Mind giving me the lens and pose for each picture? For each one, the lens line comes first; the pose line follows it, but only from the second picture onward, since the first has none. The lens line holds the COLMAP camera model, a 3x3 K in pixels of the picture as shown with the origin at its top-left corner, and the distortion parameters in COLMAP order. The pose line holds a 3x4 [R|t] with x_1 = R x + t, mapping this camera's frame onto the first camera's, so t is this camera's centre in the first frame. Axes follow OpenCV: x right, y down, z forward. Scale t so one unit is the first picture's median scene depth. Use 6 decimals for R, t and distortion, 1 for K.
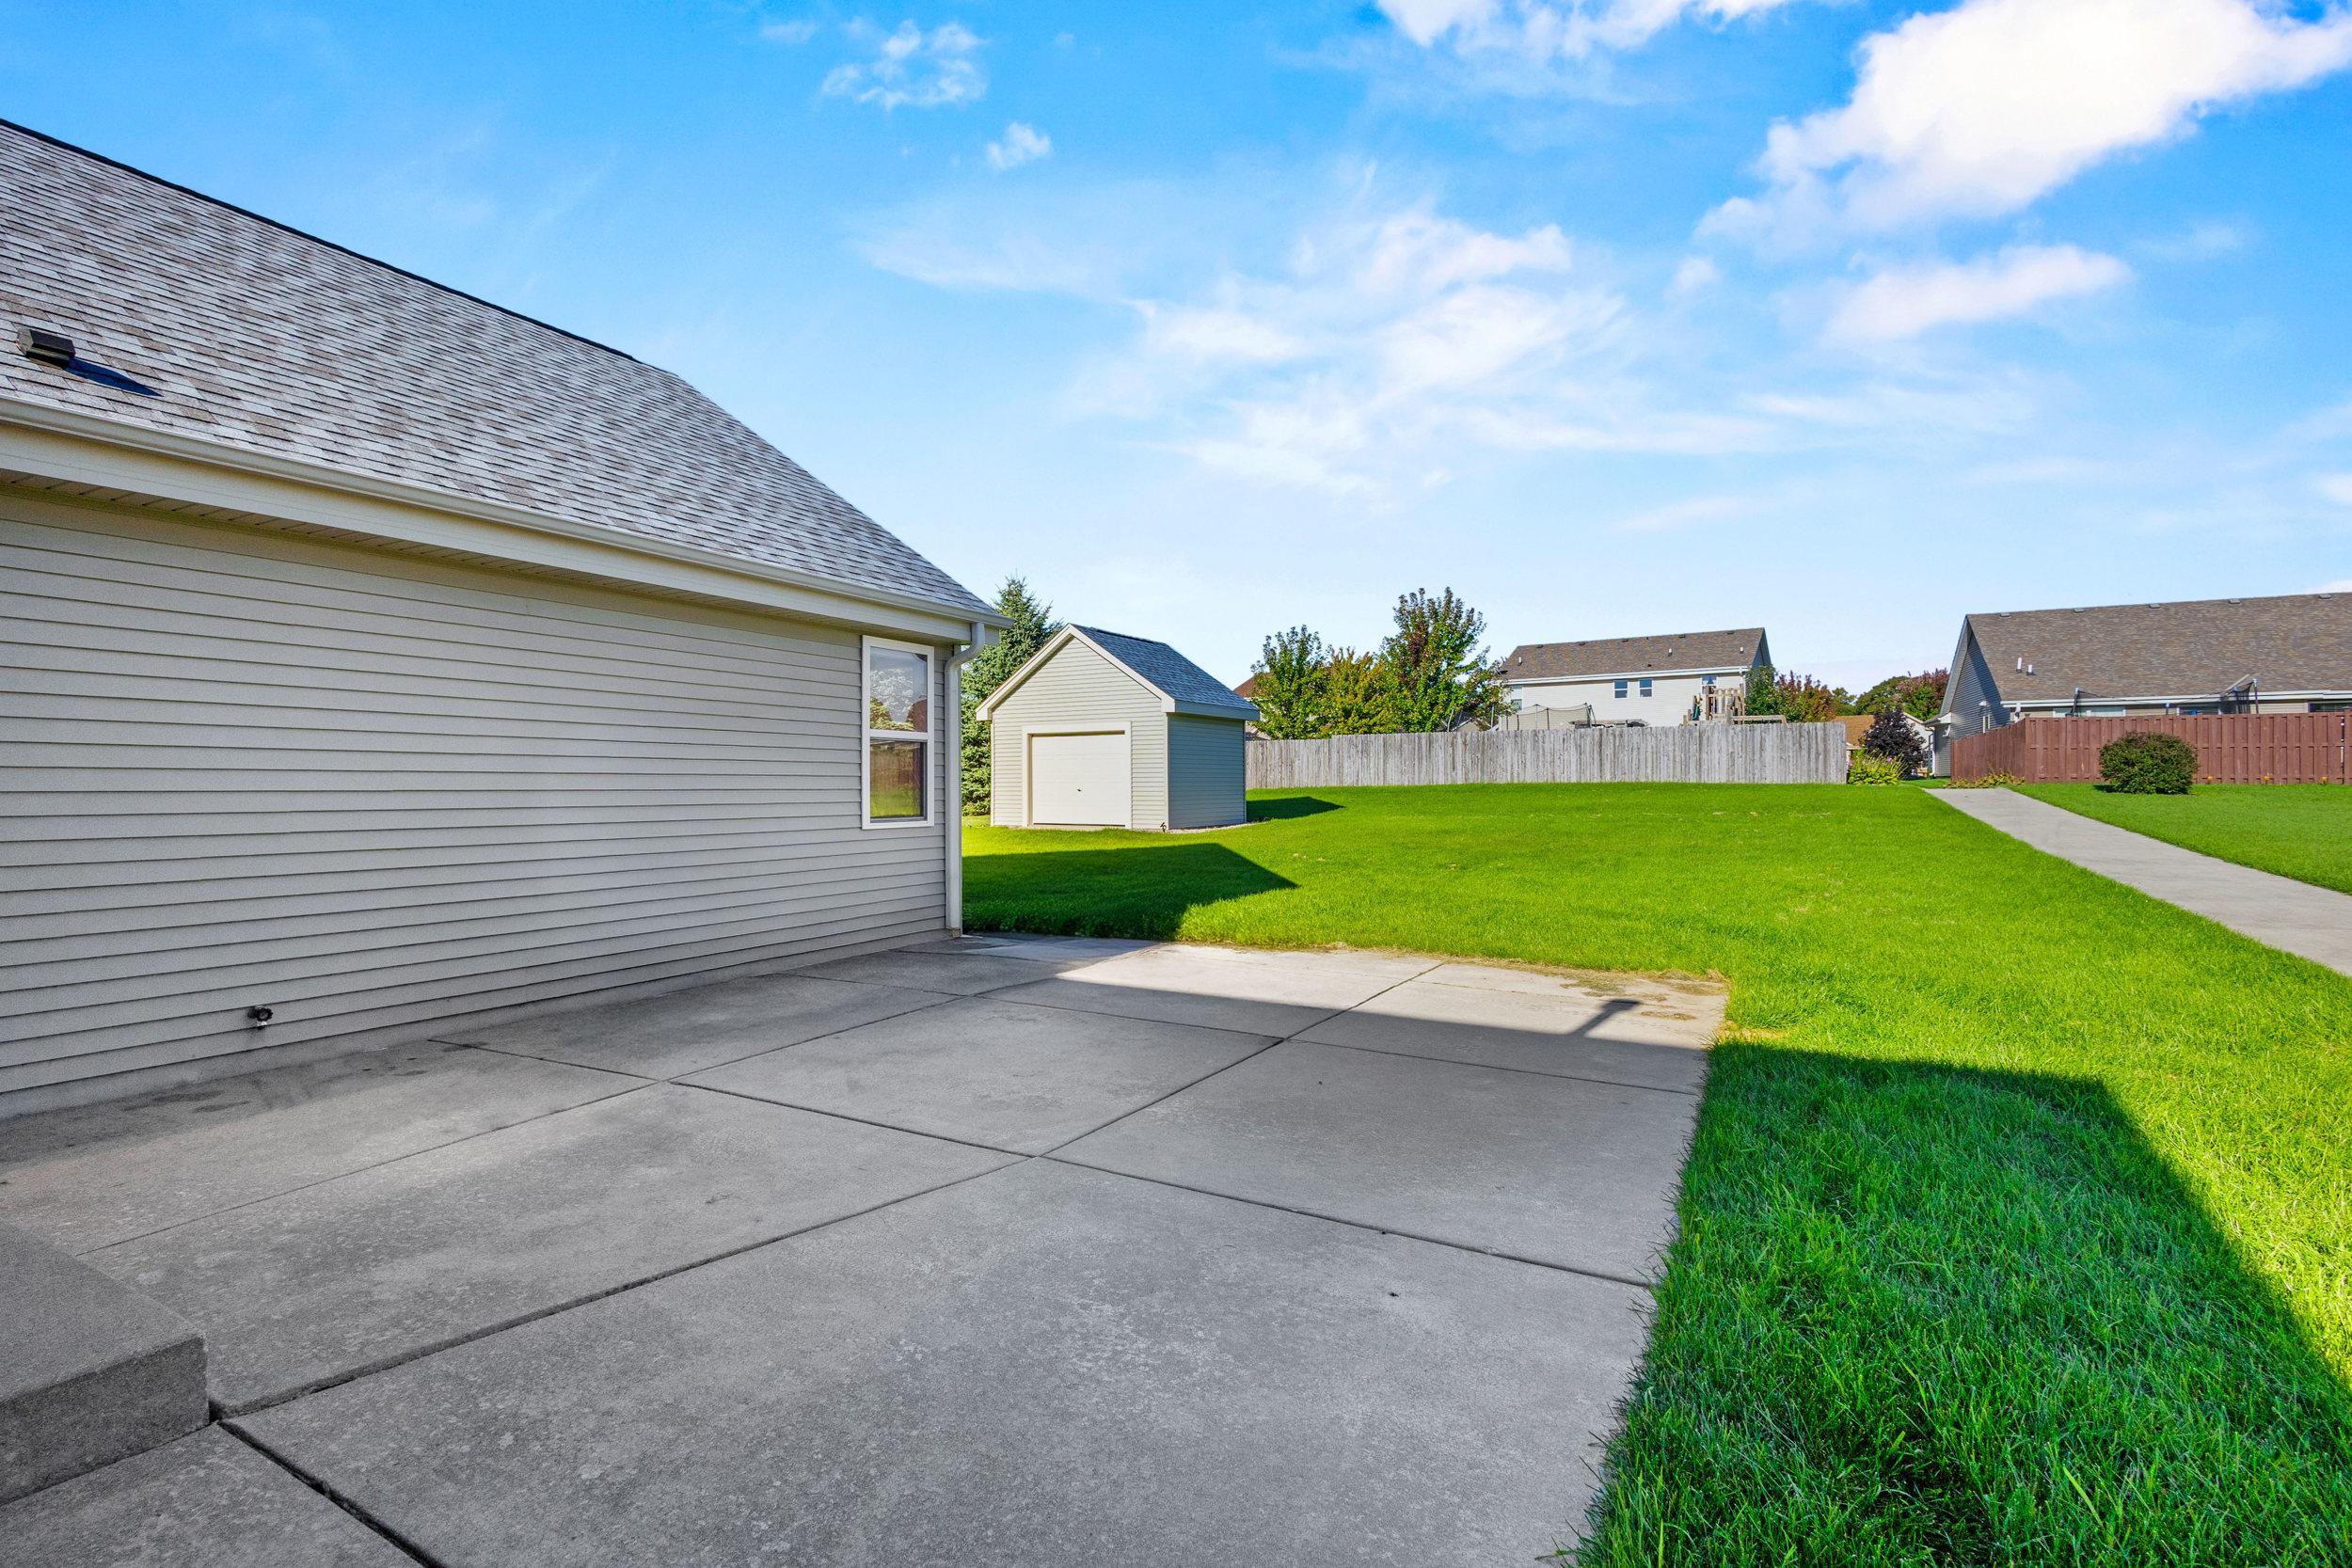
lens RADIAL K [[1079.0, 0, 1165.6], [0, 1079.0, 773.9], [0, 0, 1]] dist [0.003716, 0.000362]
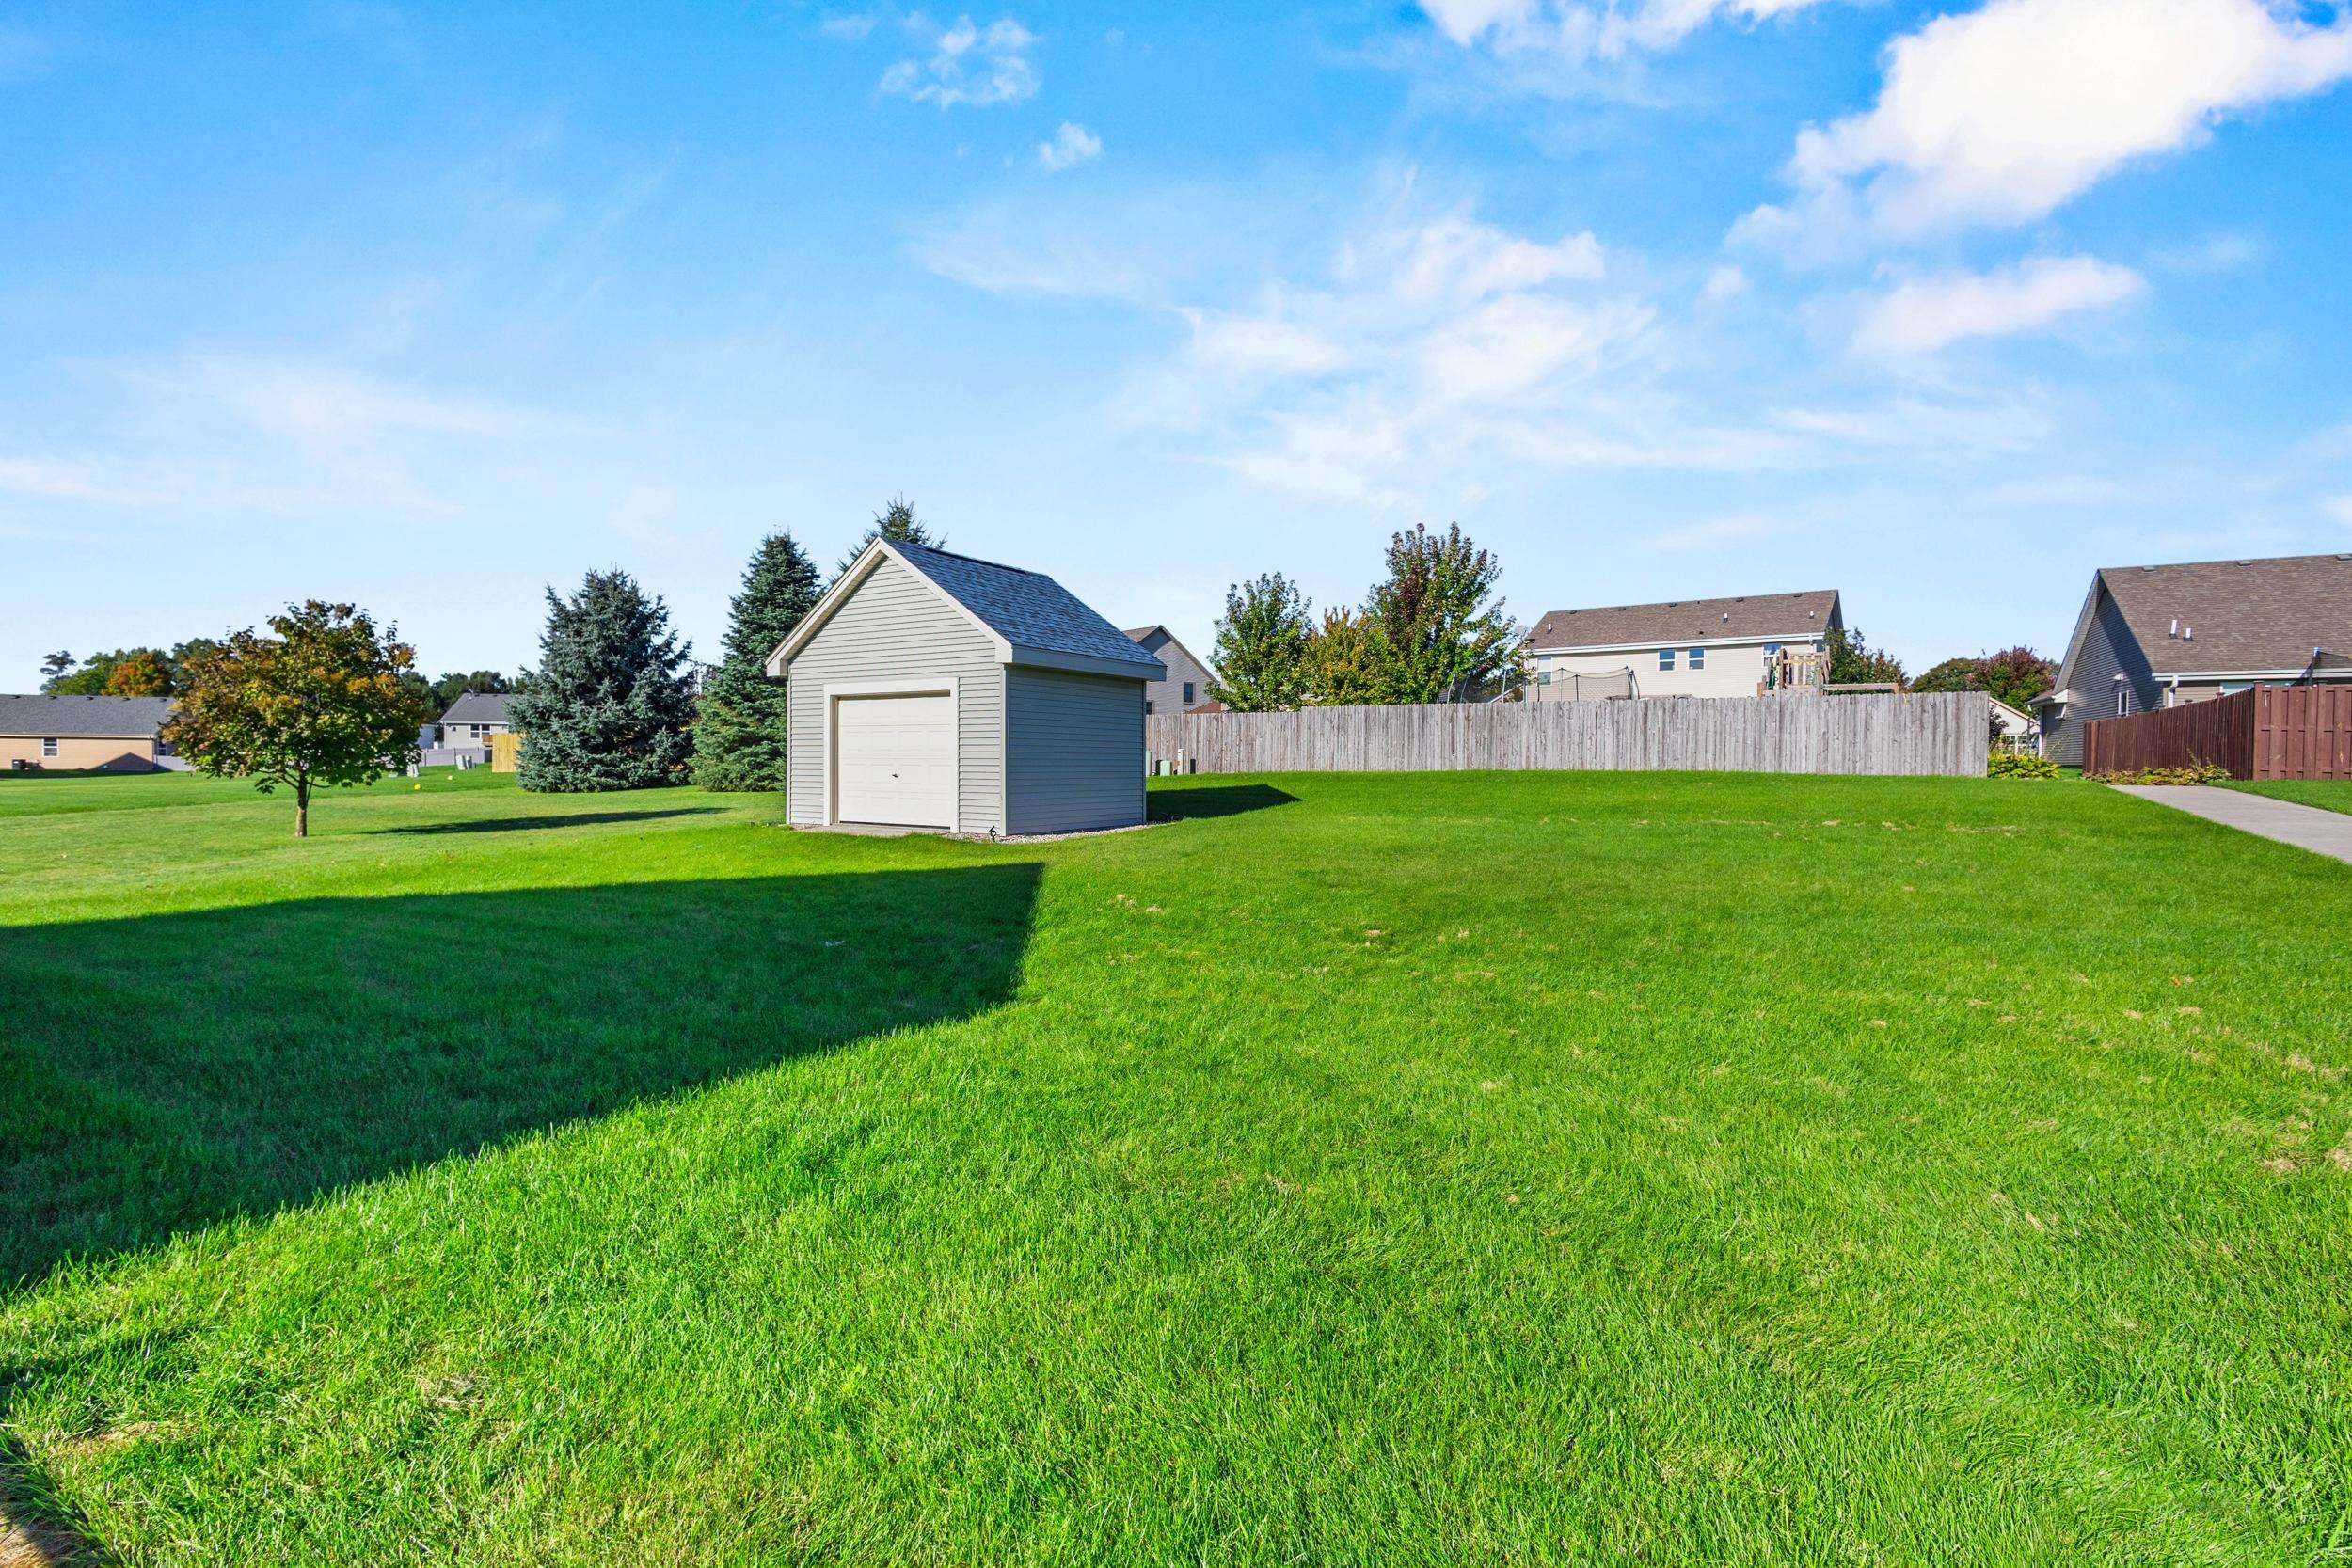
lens RADIAL K [[1079.0, 0, 1165.6], [0, 1079.0, 773.9], [0, 0, 1]] dist [0.003716, 0.000362]
pose [[0.999523, 0.011031, -0.028863, 0.076459], [-0.010450, 0.999741, 0.020229, -0.001480], [0.029078, -0.019917, 0.999379, 0.200456]]
